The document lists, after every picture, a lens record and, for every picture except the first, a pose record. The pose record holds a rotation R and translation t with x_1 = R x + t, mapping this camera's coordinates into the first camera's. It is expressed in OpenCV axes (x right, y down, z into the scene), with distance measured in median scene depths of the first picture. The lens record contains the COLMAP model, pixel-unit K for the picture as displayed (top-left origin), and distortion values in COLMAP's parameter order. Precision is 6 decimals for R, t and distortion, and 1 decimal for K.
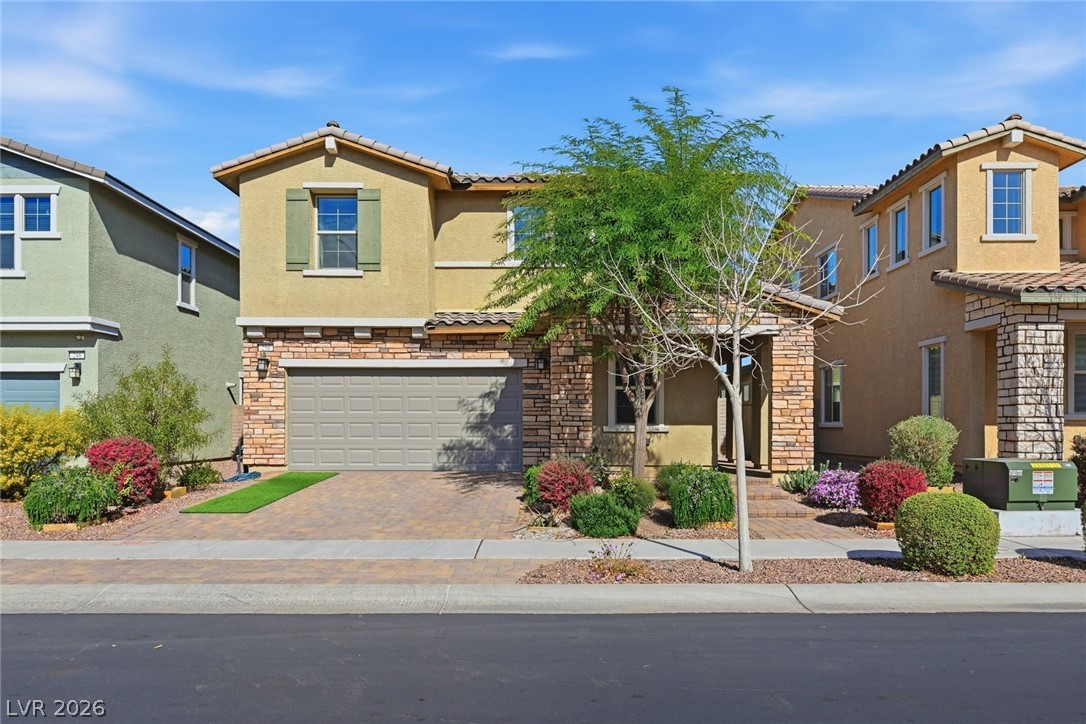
lens RADIAL K [[736.6, 0, 544.5], [0, 736.6, 451.9], [0, 0, 1]] dist [-0.003040, 0.000850]
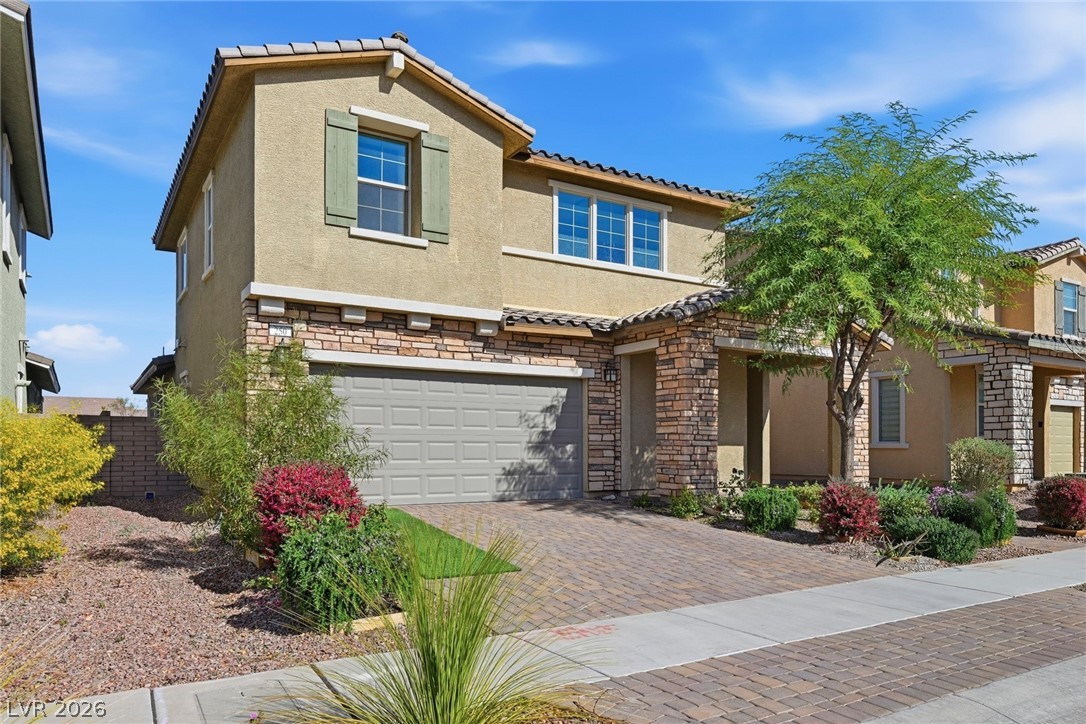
lens RADIAL K [[745.5, 0, 543.8], [0, 745.5, 461.2], [0, 0, 1]] dist [0.001146, -0.000336]
pose [[0.852385, -0.008081, 0.522853, -0.535219], [0.017195, 0.999773, -0.012580, -0.007113], [-0.522632, 0.019713, 0.852330, 0.282201]]
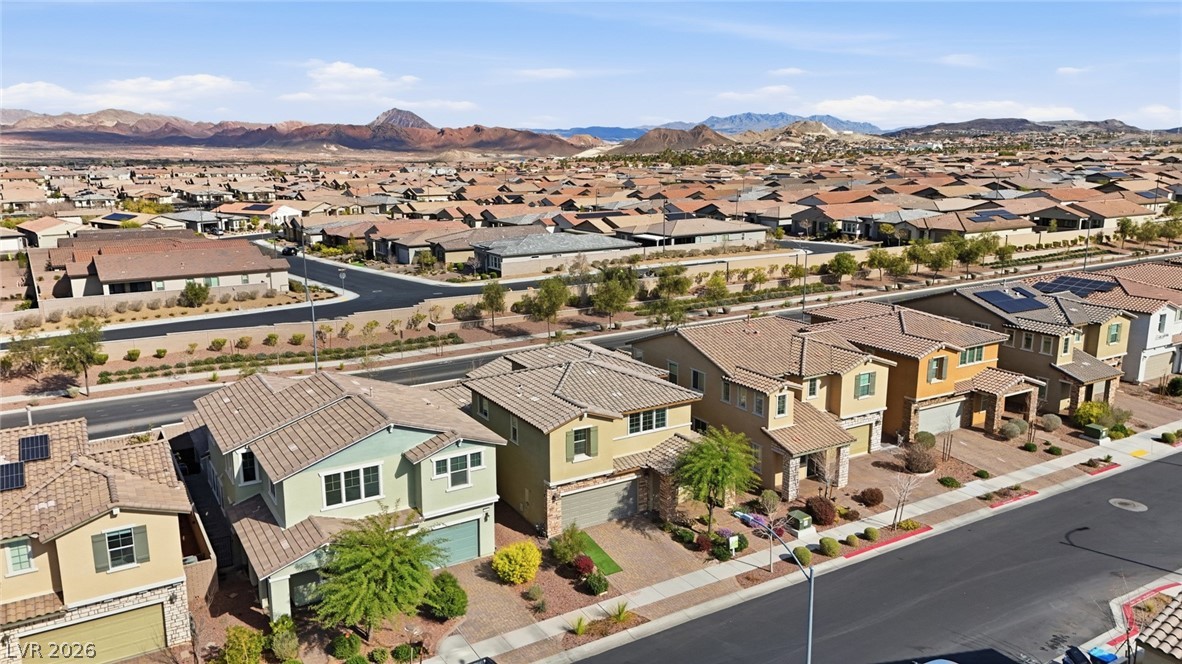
lens RADIAL K [[850.3, 0, 591.0], [0, 850.3, 332.0], [0, 0, 1]] dist [0.021035, -0.004666]
pose [[0.850823, -0.103864, 0.515086, -1.694898], [-0.001099, 0.979916, 0.199410, -1.237791], [-0.525452, -0.170228, 0.833620, -1.370041]]
